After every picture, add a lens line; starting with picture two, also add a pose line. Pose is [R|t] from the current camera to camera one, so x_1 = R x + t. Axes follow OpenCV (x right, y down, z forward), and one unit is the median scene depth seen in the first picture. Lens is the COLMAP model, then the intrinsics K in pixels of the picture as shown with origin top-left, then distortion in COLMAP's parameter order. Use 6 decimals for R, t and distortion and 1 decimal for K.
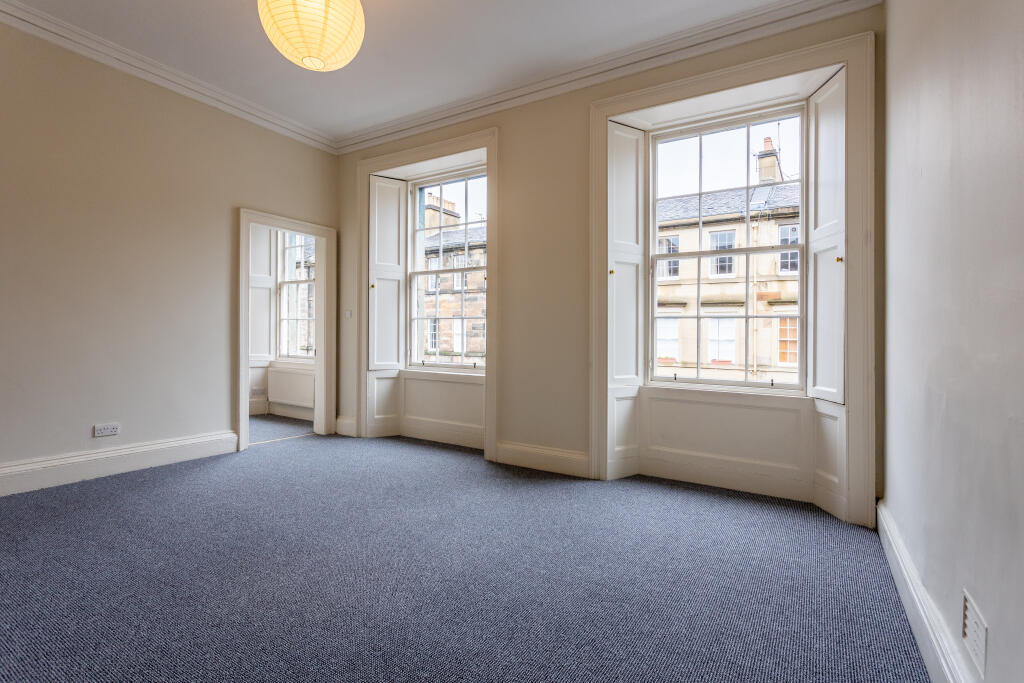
lens RADIAL K [[493.5, 0, 512.0], [0, 493.5, 341.5], [0, 0, 1]] dist [-0.001184, -0.000170]
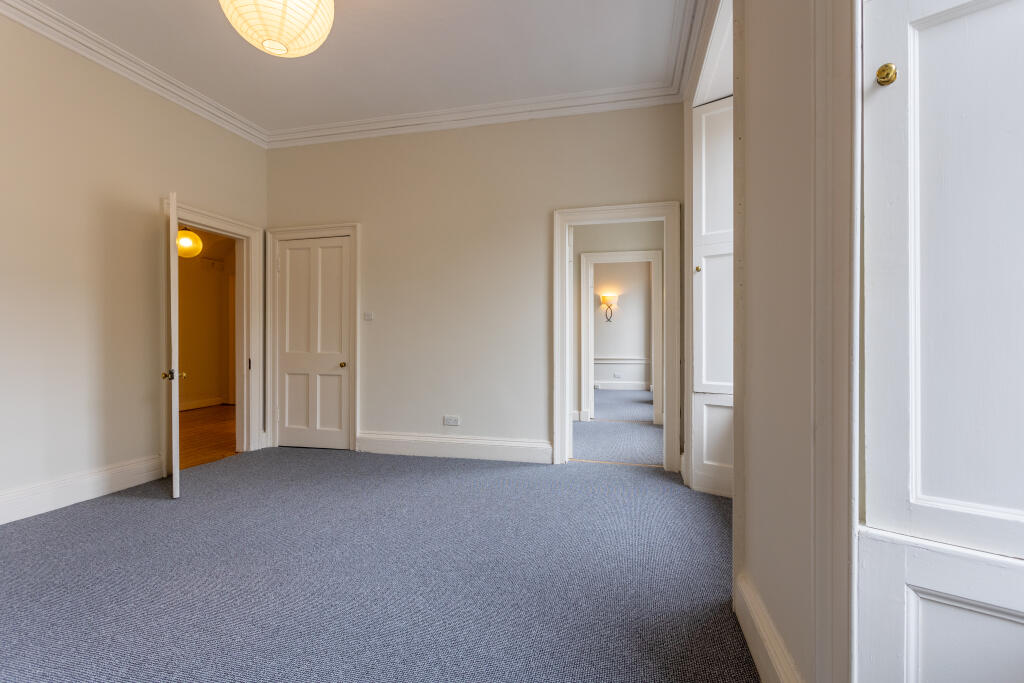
lens RADIAL K [[493.5, 0, 512.0], [0, 493.5, 341.5], [0, 0, 1]] dist [-0.001184, -0.000170]
pose [[0.289744, -0.012253, -0.957026, 0.357452], [-0.000819, 0.999915, -0.013050, -0.003395], [0.957104, 0.004565, 0.289710, 0.673950]]
